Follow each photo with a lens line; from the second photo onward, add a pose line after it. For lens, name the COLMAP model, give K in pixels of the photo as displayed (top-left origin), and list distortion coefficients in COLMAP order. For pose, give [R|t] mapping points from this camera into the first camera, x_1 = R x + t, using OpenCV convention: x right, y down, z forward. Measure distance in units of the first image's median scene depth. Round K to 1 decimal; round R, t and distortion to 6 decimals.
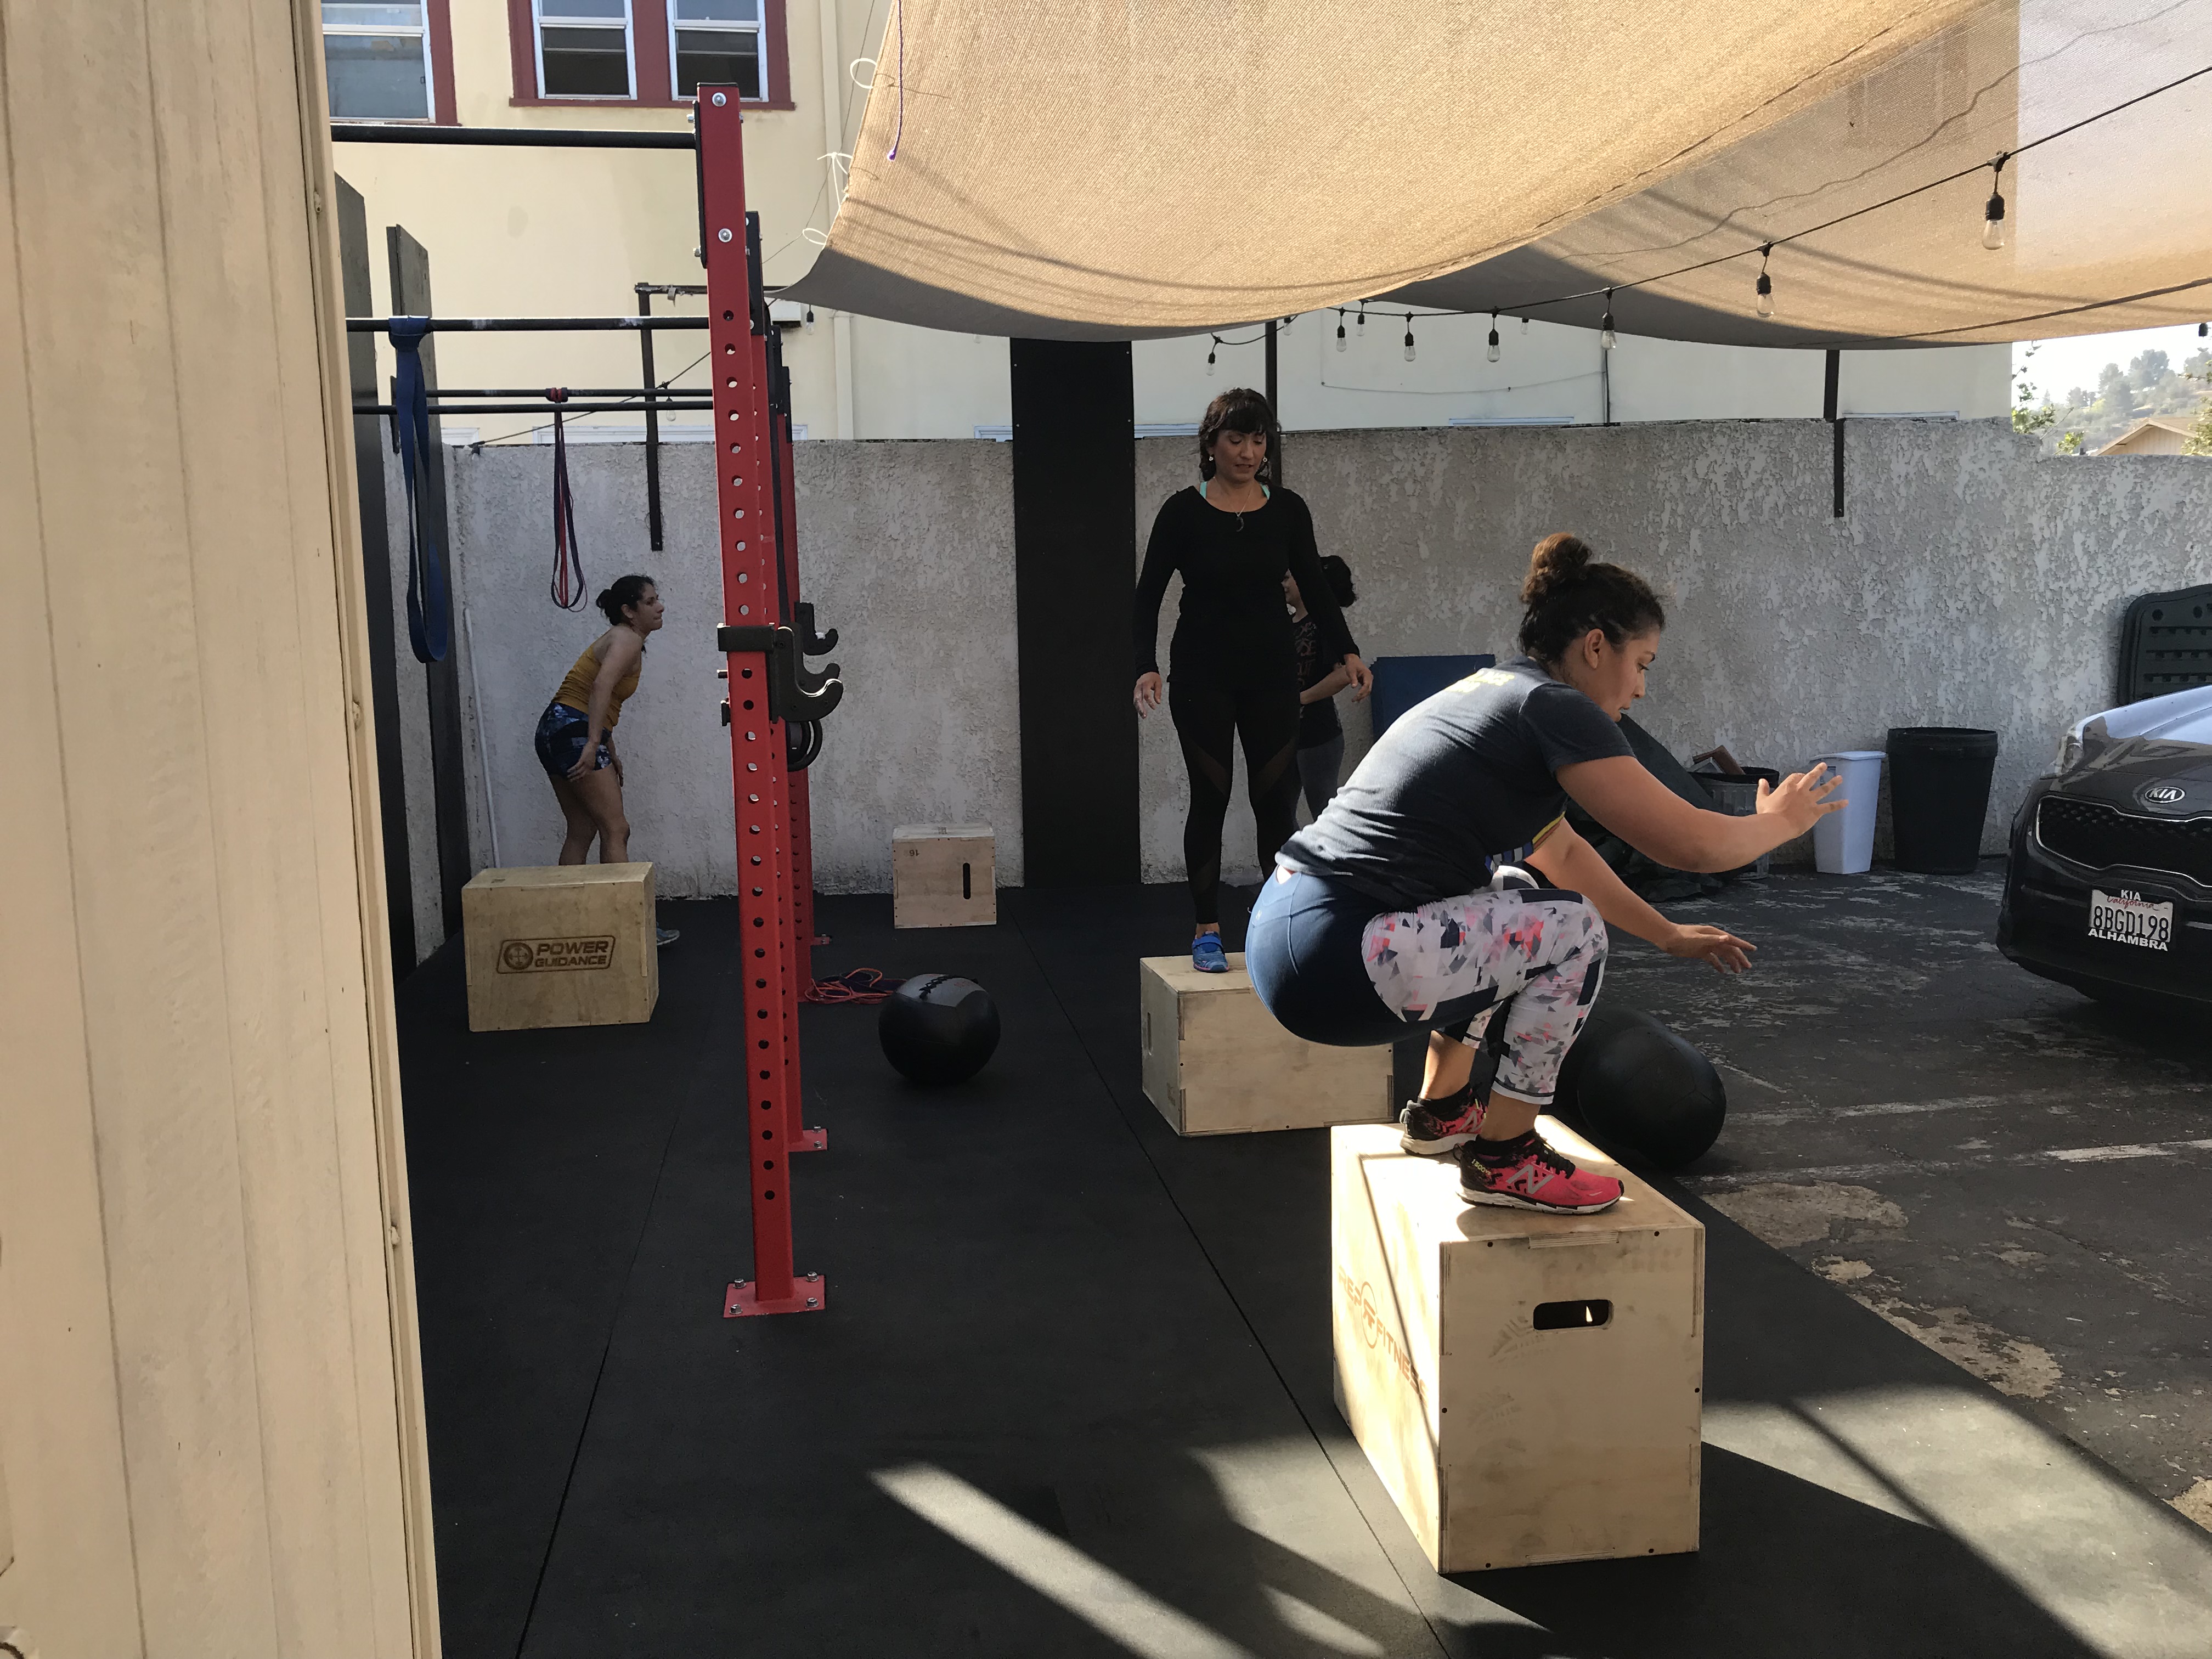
lens RADIAL K [[1825.1, 0, 1119.8], [0, 1825.1, 847.1], [0, 0, 1]] dist [0.021814, -0.010026]
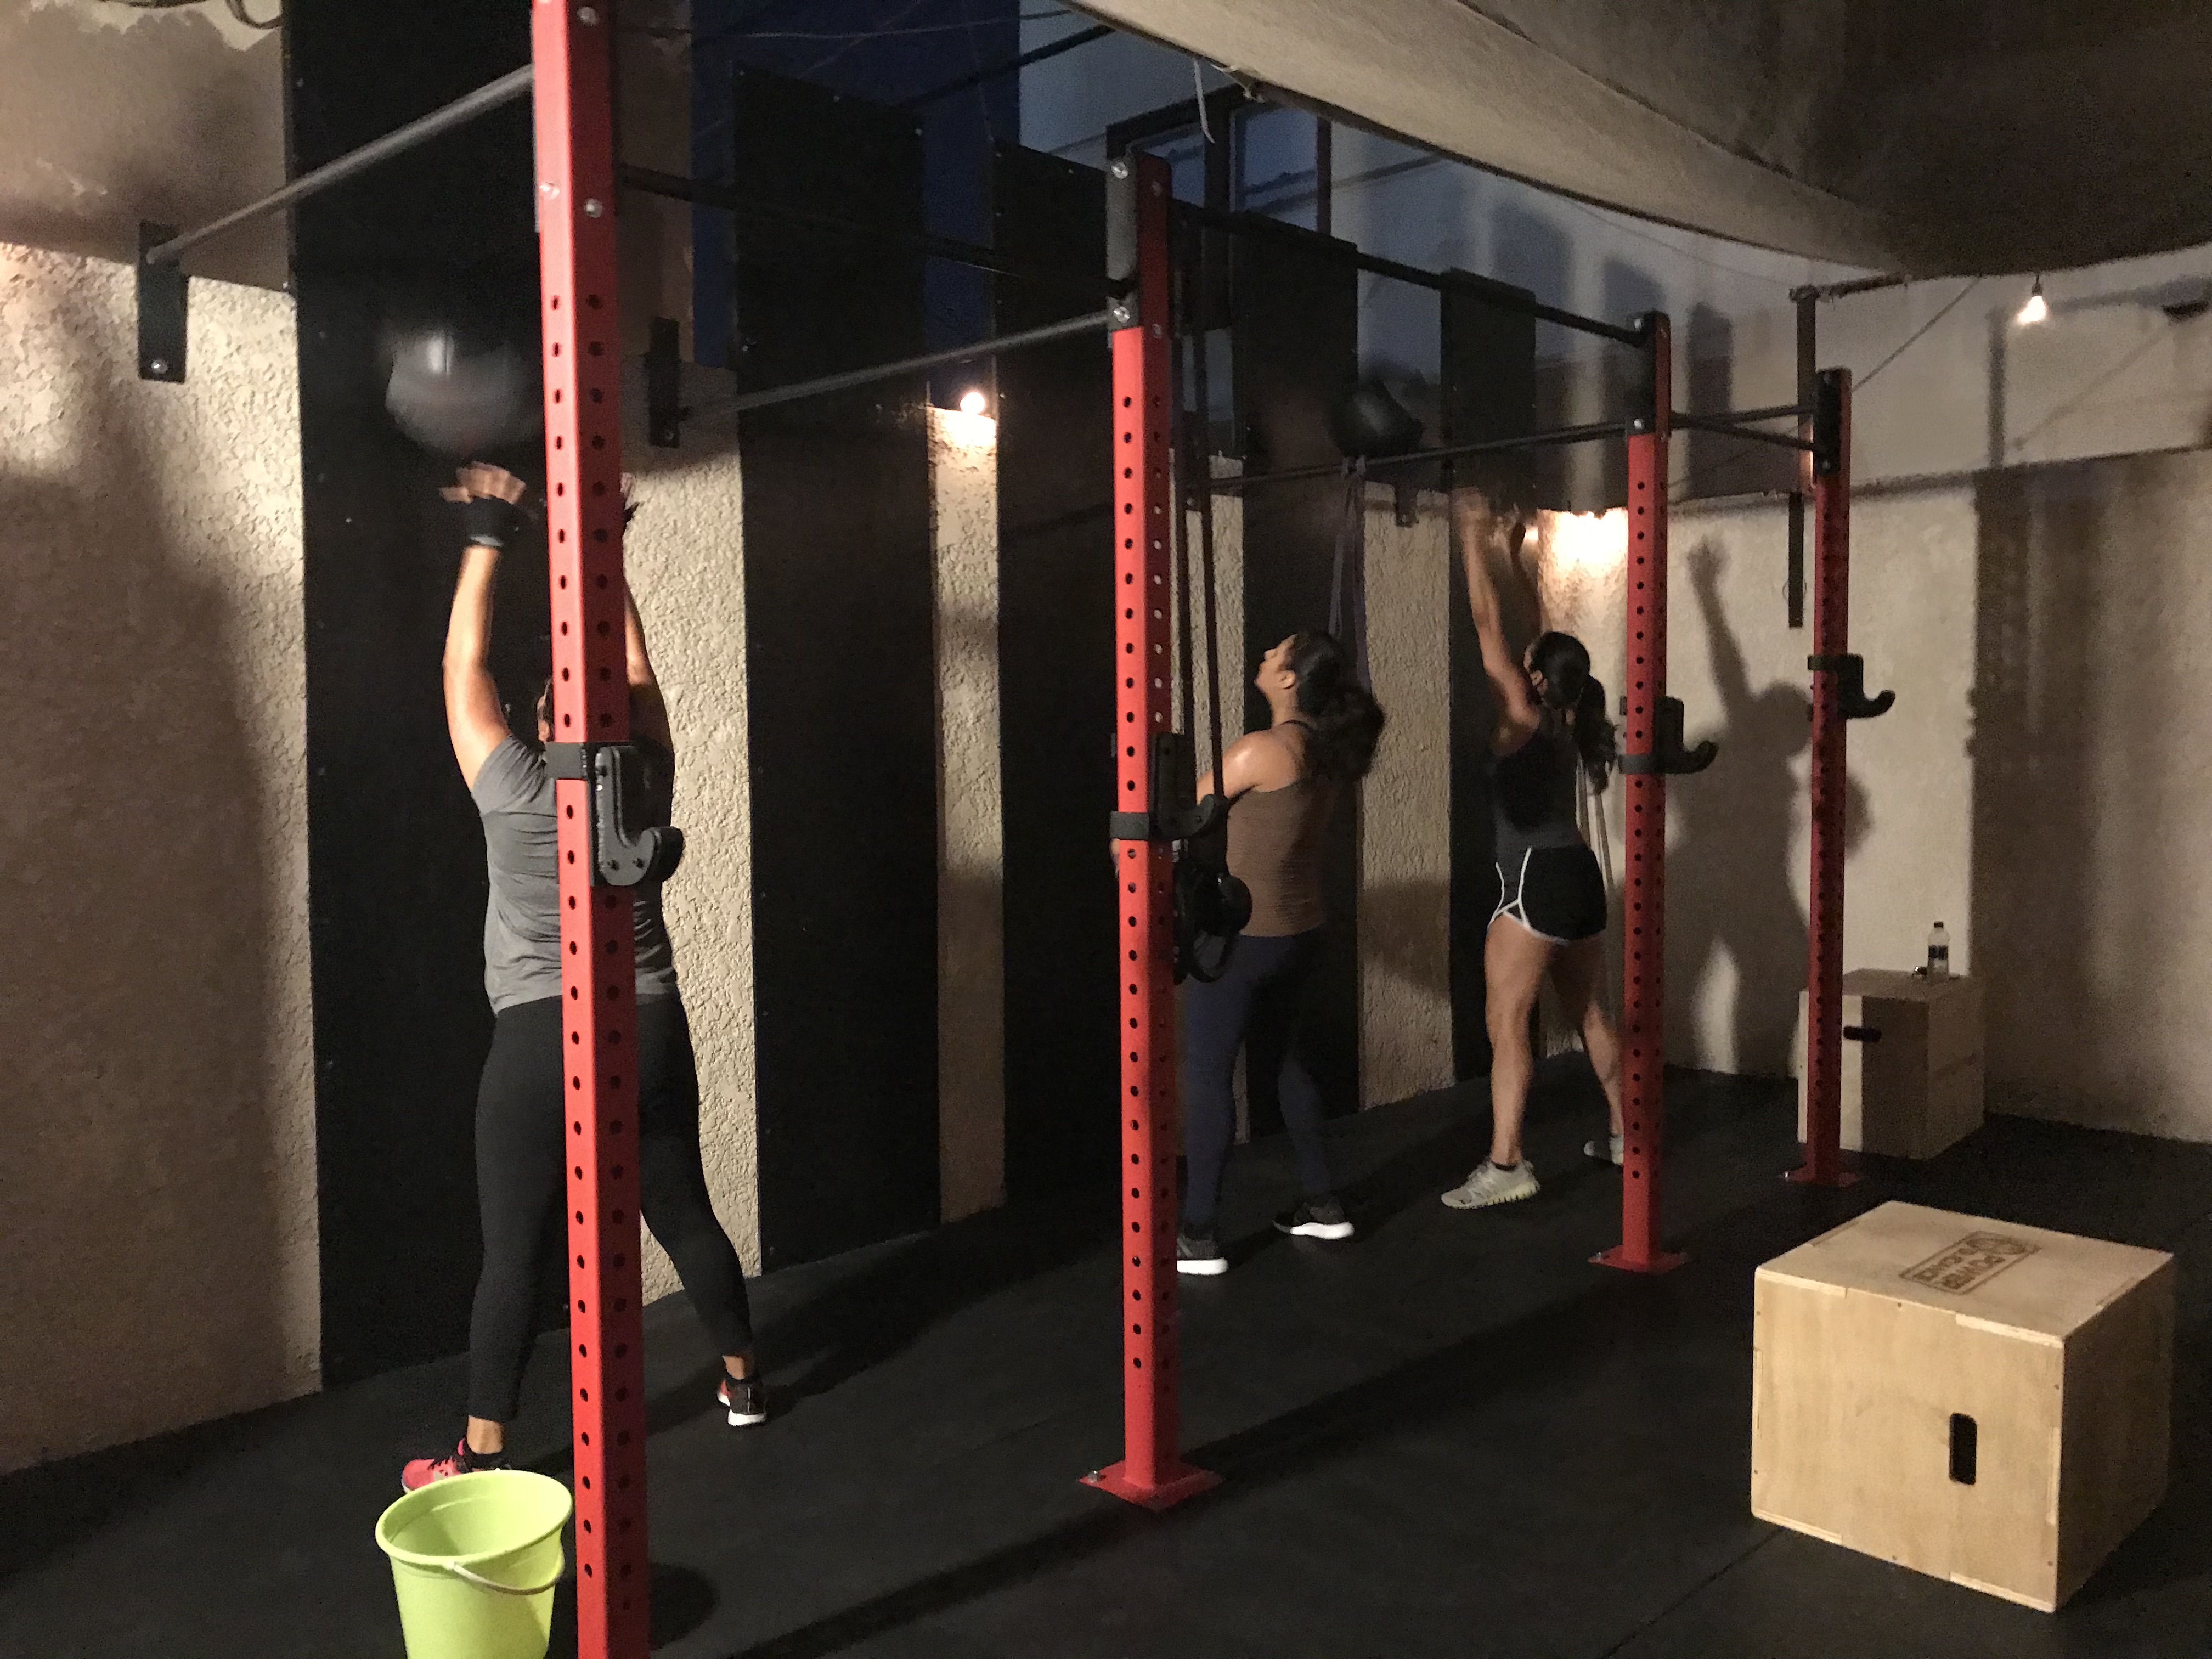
lens RADIAL K [[1825.1, 0, 1091.9], [0, 1825.1, 834.2], [0, 0, 1]] dist [0.021814, -0.010026]
pose [[0.594624, 0.062200, -0.801594, 0.190465], [-0.104618, 0.994512, -0.000436, -0.043449], [0.797168, 0.084120, 0.597868, 0.303020]]
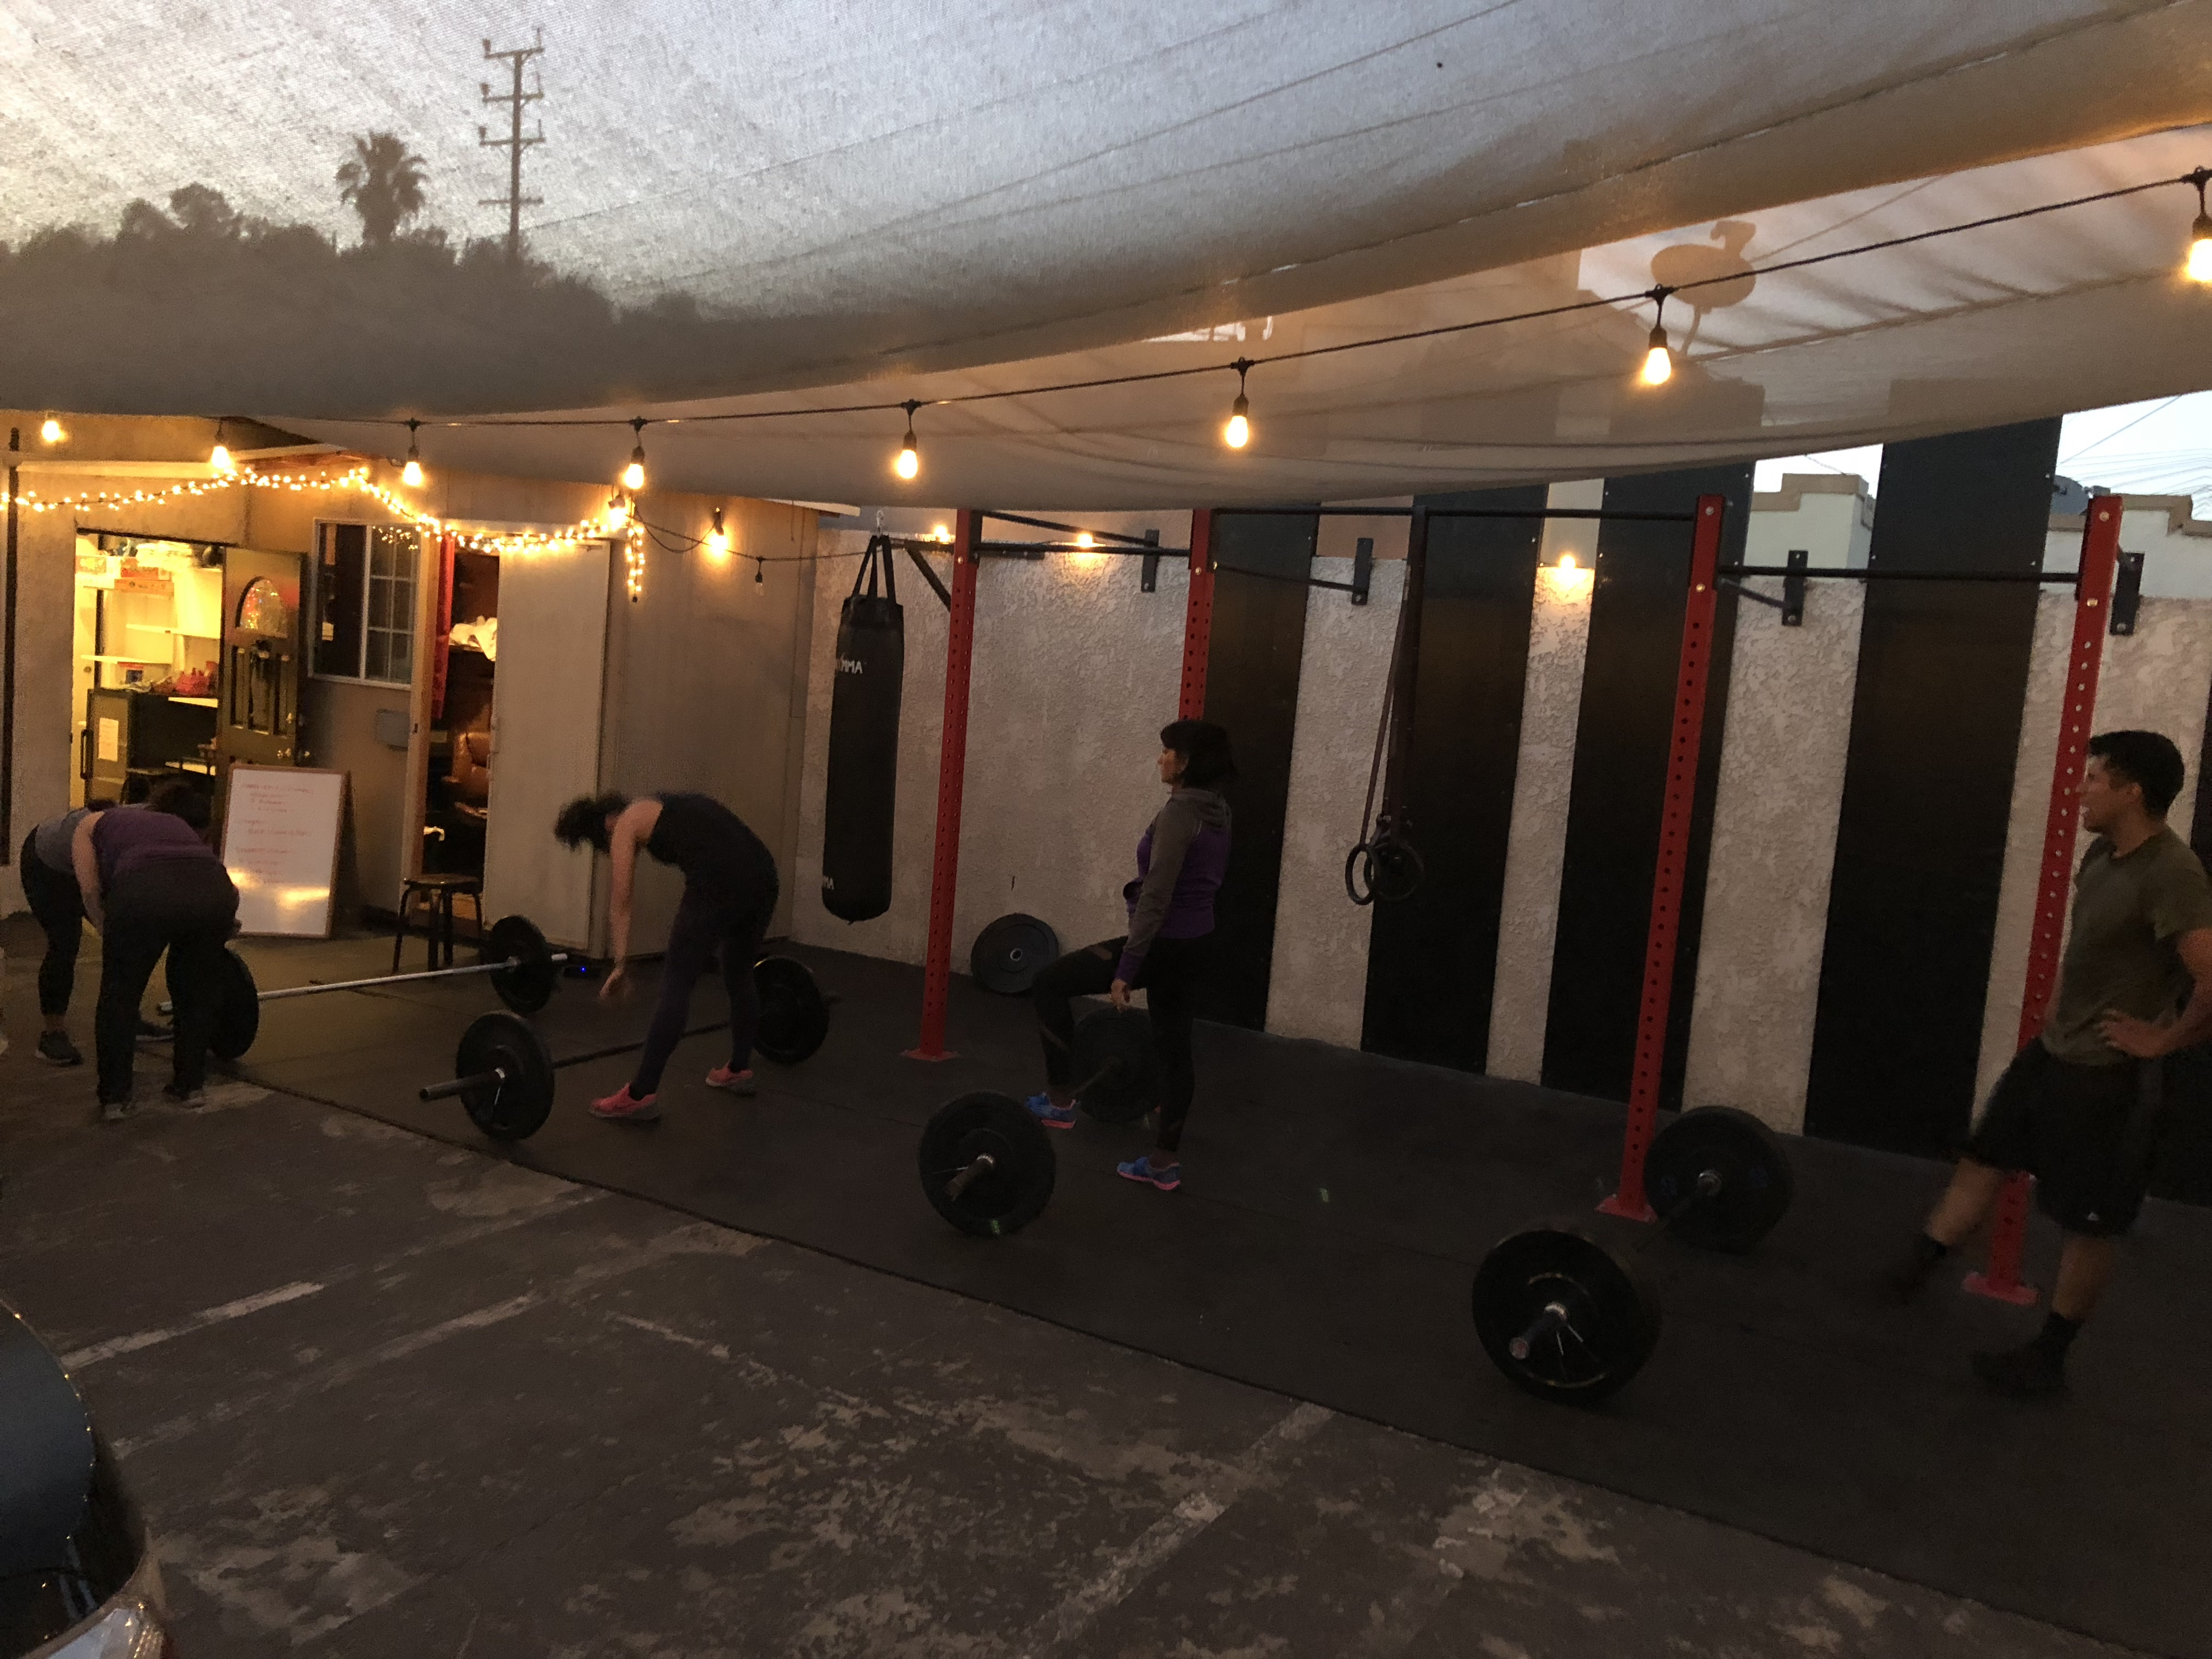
lens RADIAL K [[1808.1, 0, 1100.4], [0, 1808.1, 834.4], [0, 0, 1]] dist [0.036146, -0.030571]
pose [[-0.653335, 0.049780, -0.755431, 0.516293], [-0.153402, 0.968432, 0.196486, -0.181213], [0.741364, 0.244256, -0.625075, 1.002217]]
